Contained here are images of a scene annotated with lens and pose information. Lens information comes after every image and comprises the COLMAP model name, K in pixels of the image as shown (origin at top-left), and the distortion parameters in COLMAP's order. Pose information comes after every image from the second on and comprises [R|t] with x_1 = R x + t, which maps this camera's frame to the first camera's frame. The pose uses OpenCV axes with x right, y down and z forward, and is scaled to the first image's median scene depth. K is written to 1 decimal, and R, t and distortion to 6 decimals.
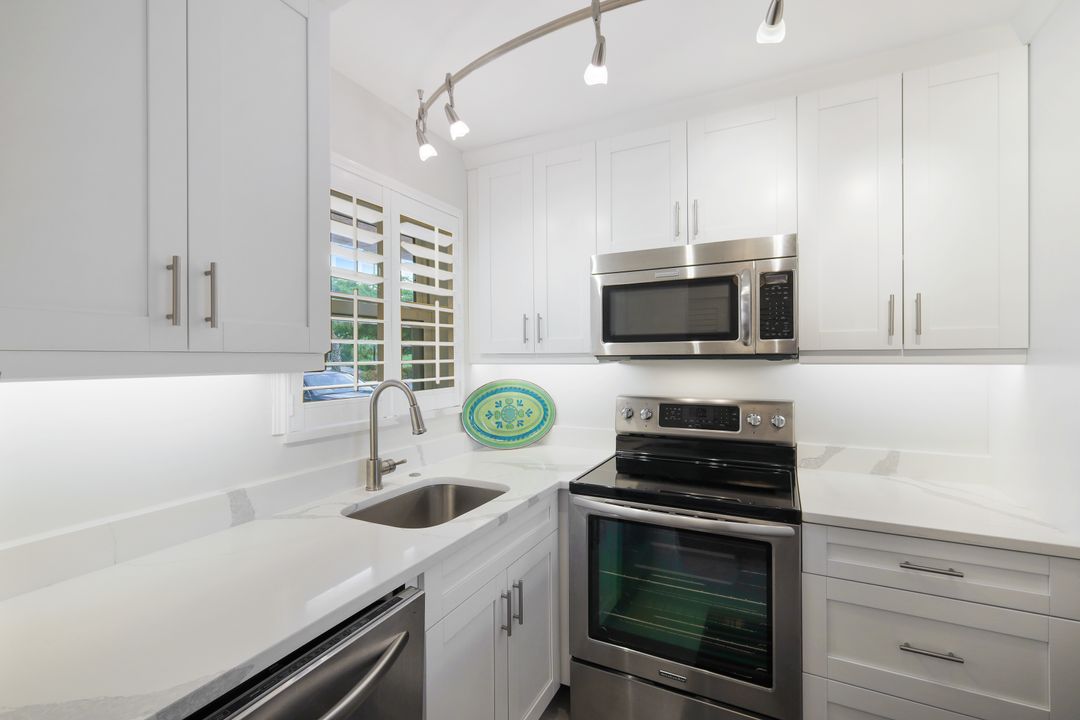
lens RADIAL K [[484.2, 0, 546.1], [0, 484.2, 361.7], [0, 0, 1]] dist [0.002365, 0.001212]
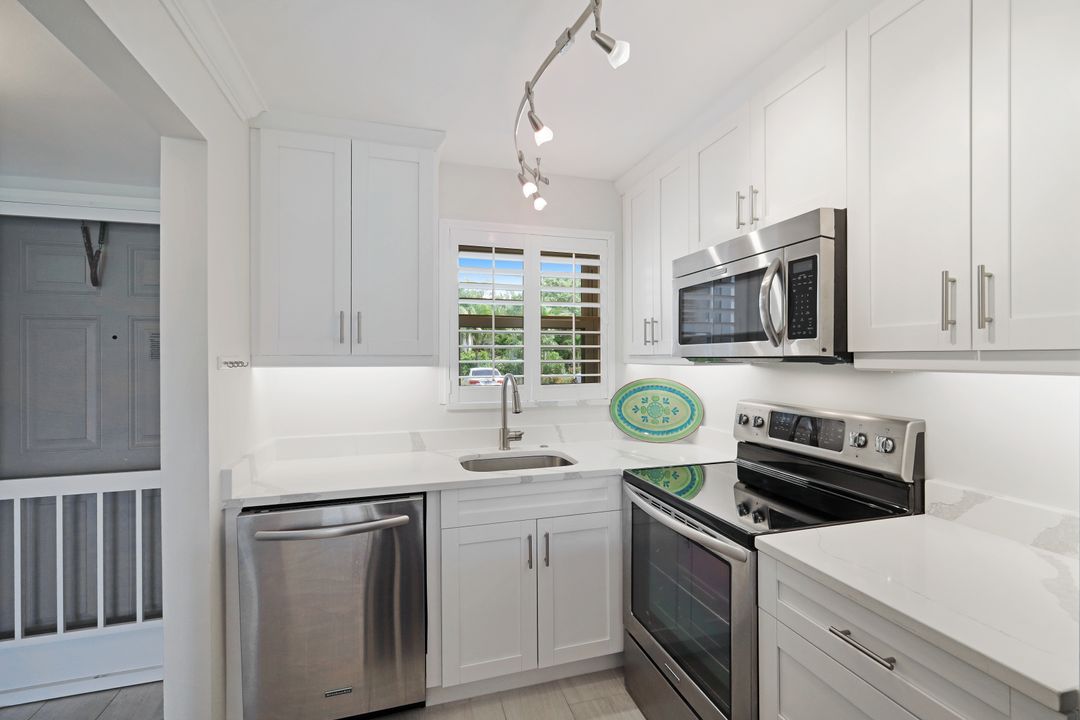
lens RADIAL K [[484.2, 0, 530.8], [0, 484.2, 360.4], [0, 0, 1]] dist [0.002365, 0.001212]
pose [[0.670804, 0.009275, -0.741576, 0.690056], [-0.008530, 0.999952, 0.004791, -0.008184], [0.741585, 0.003112, 0.670851, 0.084701]]
